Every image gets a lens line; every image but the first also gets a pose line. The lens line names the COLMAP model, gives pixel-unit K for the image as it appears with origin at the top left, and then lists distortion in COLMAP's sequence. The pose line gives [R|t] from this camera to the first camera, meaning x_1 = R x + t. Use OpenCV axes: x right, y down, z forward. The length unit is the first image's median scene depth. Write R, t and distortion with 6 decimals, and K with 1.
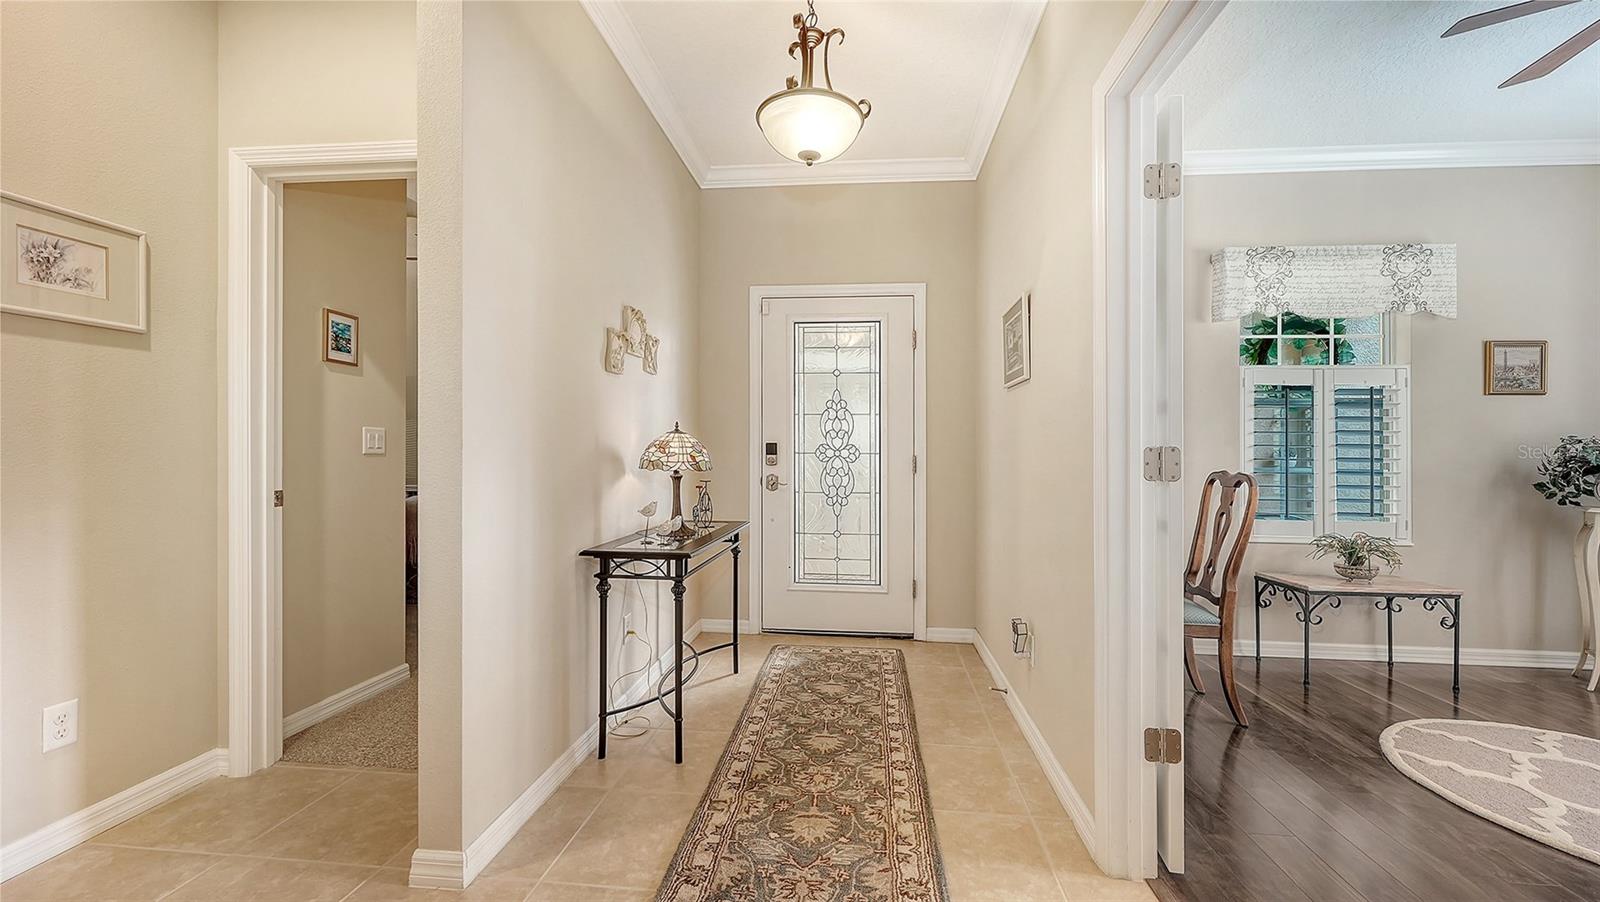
lens RADIAL K [[611.3, 0, 800.0], [0, 611.3, 451.0], [0, 0, 1]] dist [-0.012034, 0.000040]
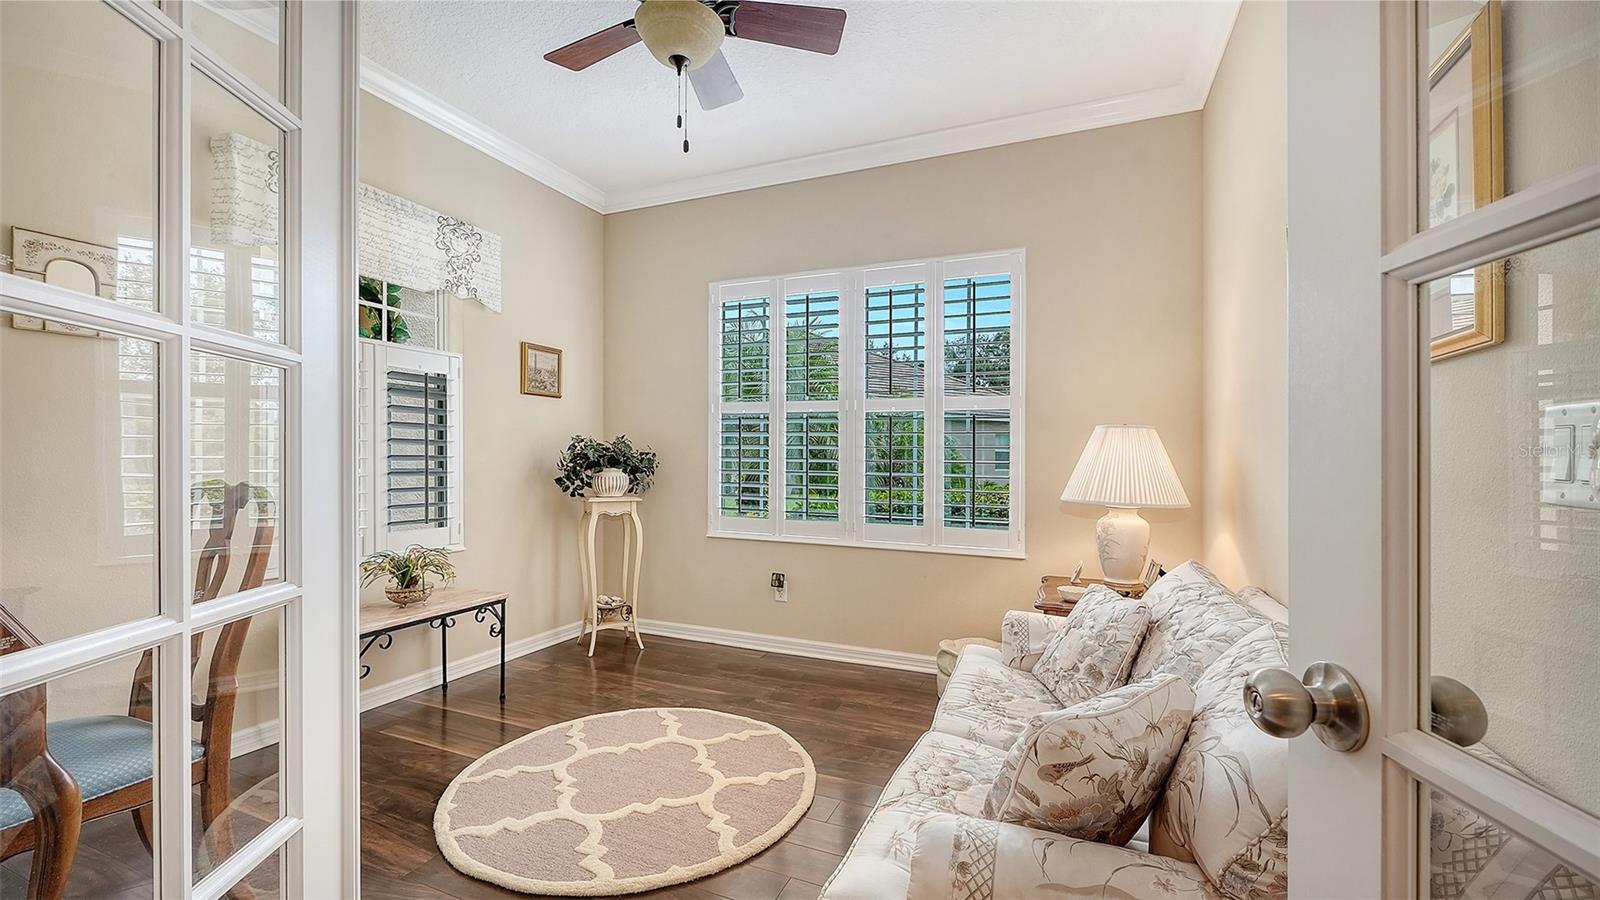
lens RADIAL K [[664.7, 0, 803.4], [0, 664.7, 459.9], [0, 0, 1]] dist [0.009300, -0.000394]
pose [[0.298067, -0.010293, 0.954490, 0.210071], [-0.007132, 0.999890, 0.013010, 0.001928], [-0.954518, -0.010685, 0.297960, 0.215278]]
